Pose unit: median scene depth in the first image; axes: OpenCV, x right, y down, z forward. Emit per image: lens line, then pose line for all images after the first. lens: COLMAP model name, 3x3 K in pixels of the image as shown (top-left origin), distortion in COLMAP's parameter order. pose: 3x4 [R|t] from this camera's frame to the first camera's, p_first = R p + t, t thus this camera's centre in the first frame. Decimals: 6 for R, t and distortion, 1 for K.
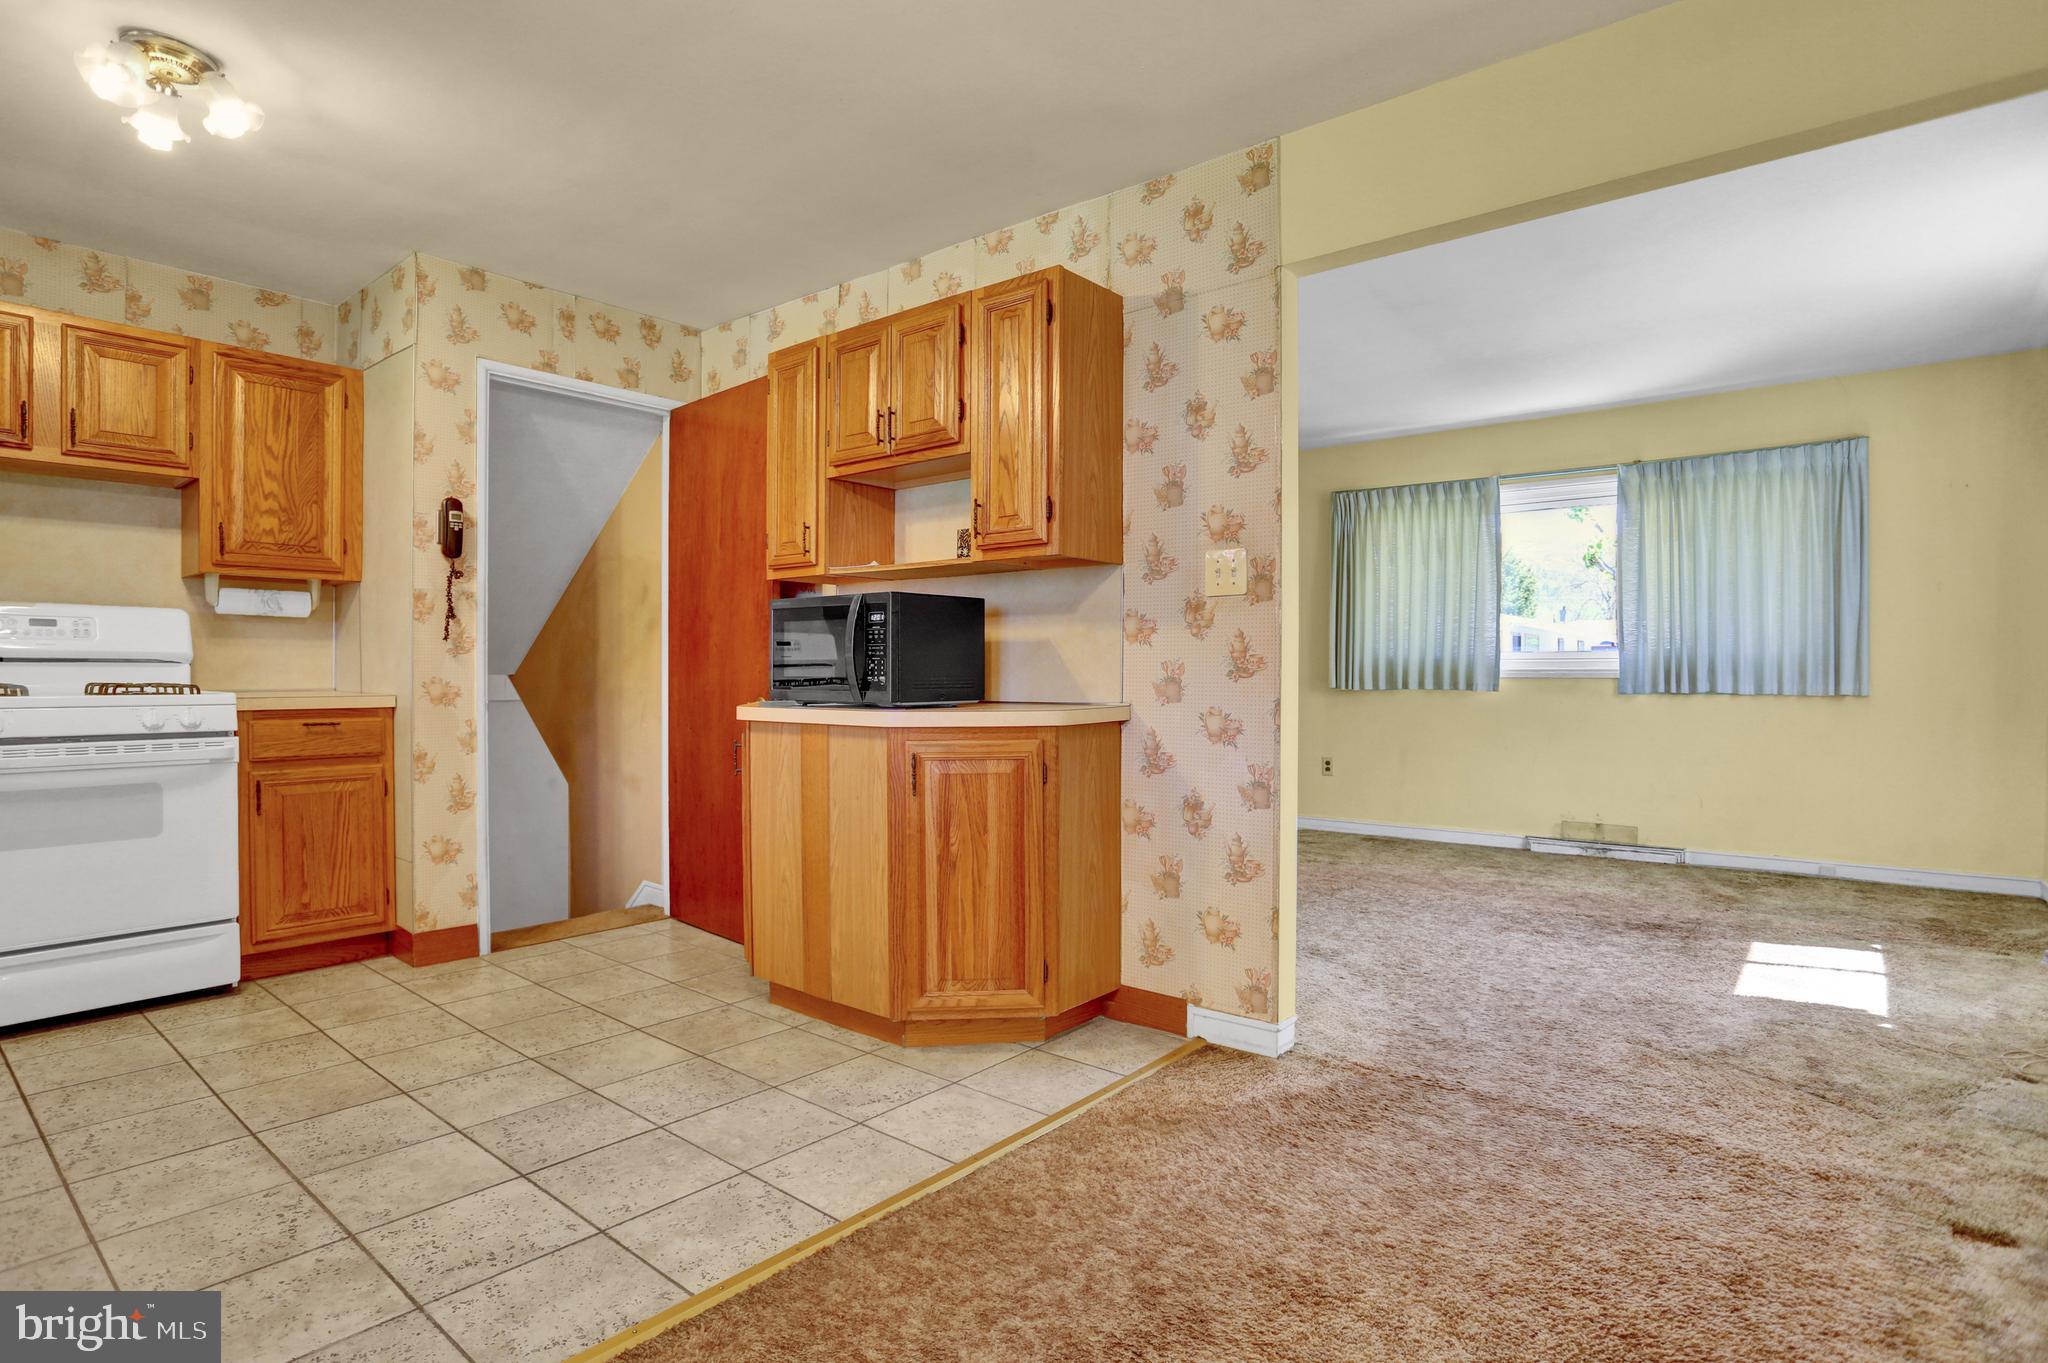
lens RADIAL K [[1045.6, 0, 1024.0], [0, 1045.6, 681.5], [0, 0, 1]] dist [-0.061306, 0.022278]
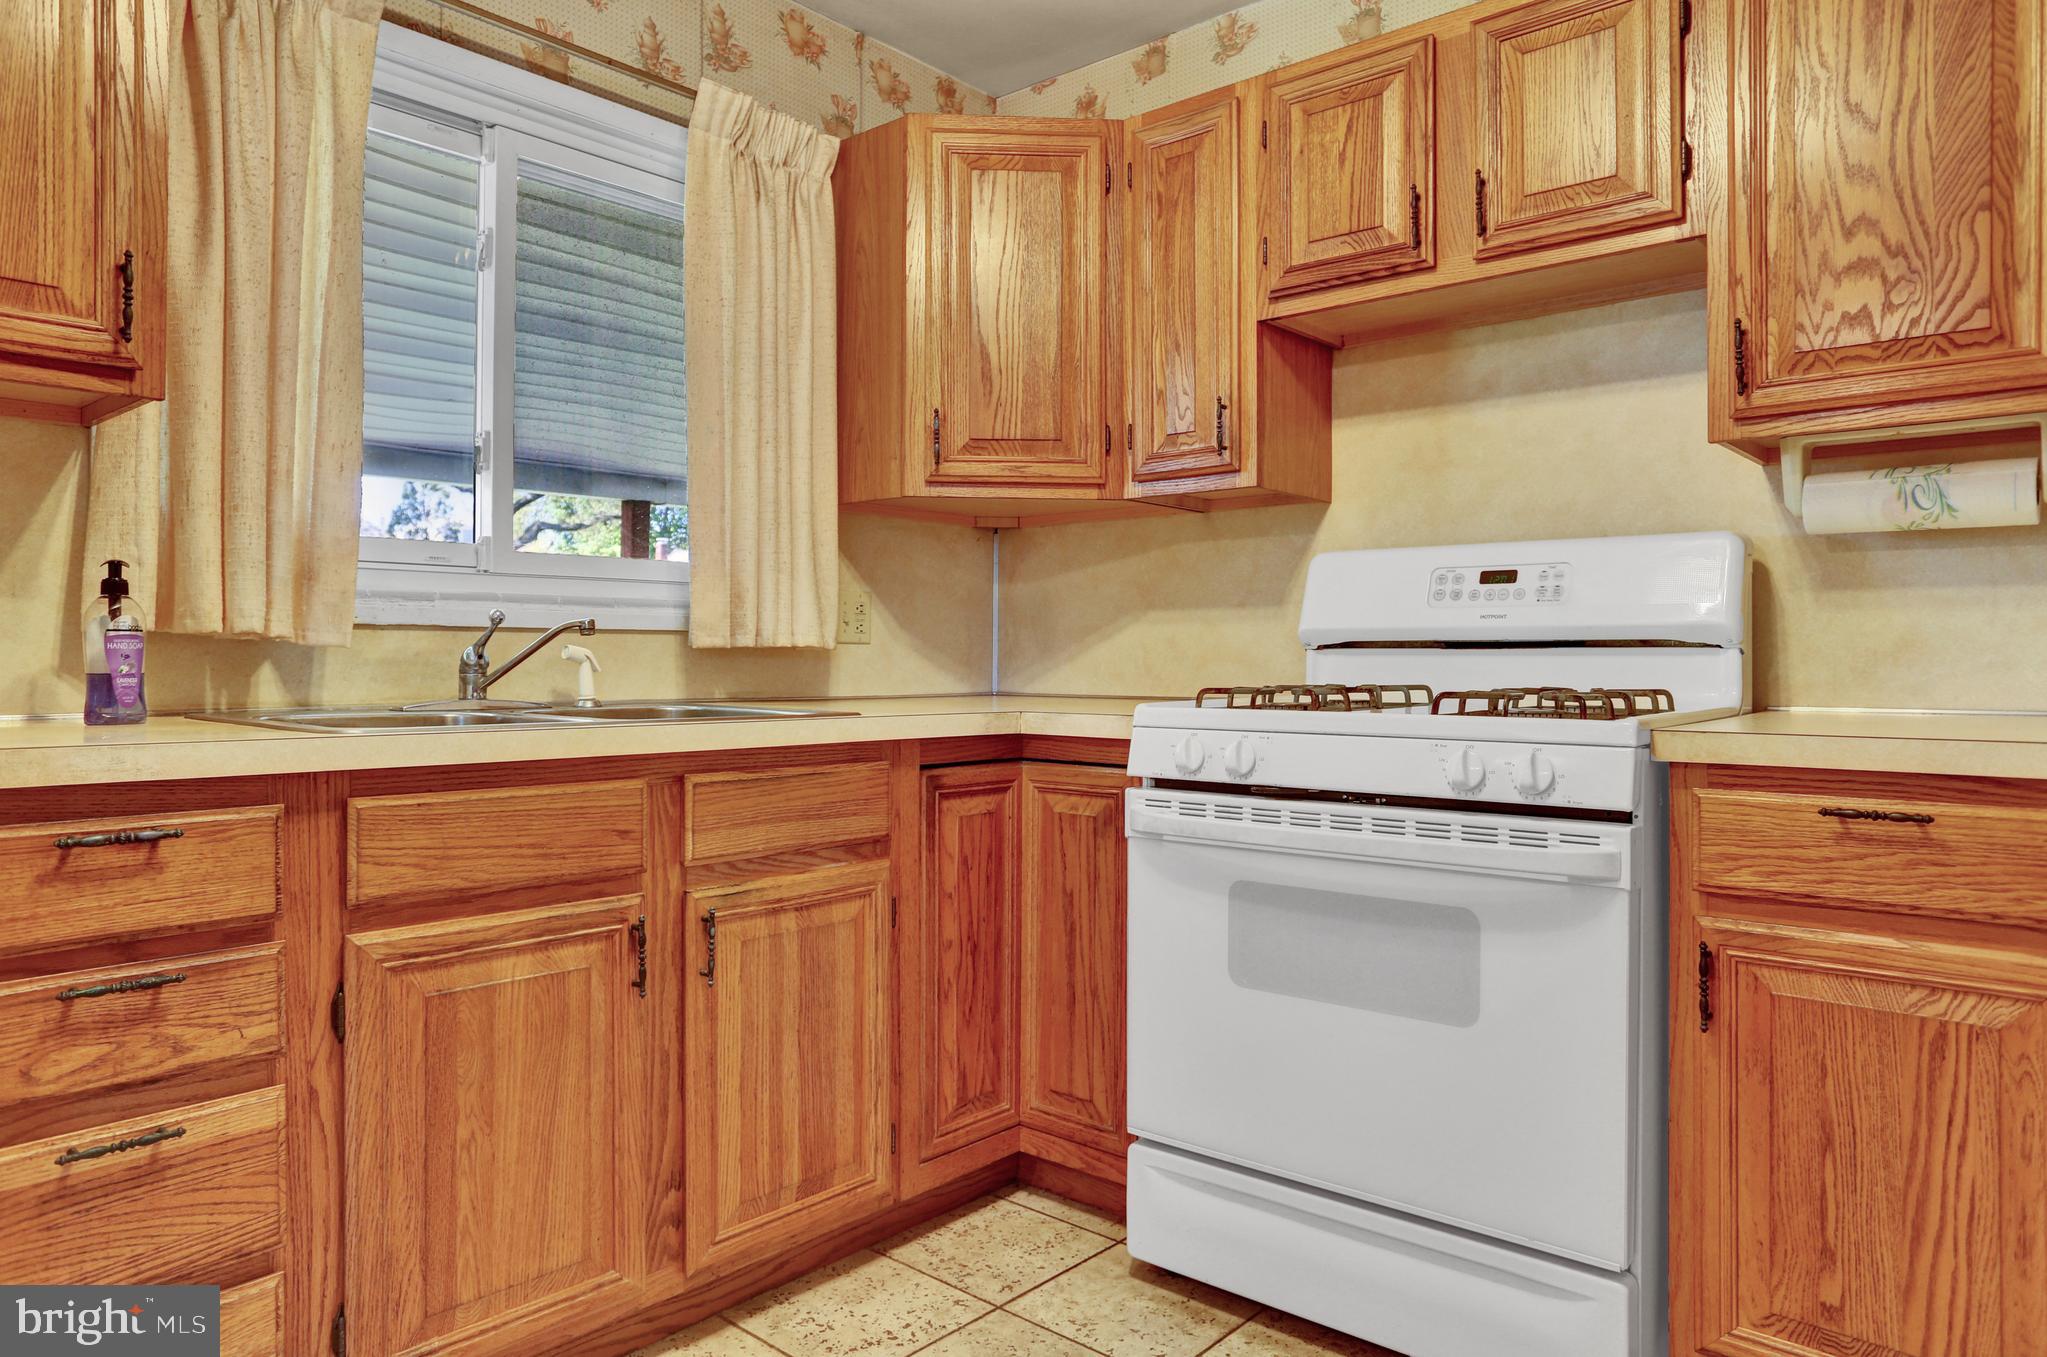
lens RADIAL K [[1314.4, 0, 1010.4], [0, 1314.4, 656.2], [0, 0, 1]] dist [-0.058142, 0.042618]
pose [[-0.043195, -0.006012, -0.999049, -0.220432], [-0.009961, 0.999935, -0.005587, -0.007448], [0.999017, 0.009710, -0.043252, 0.686126]]
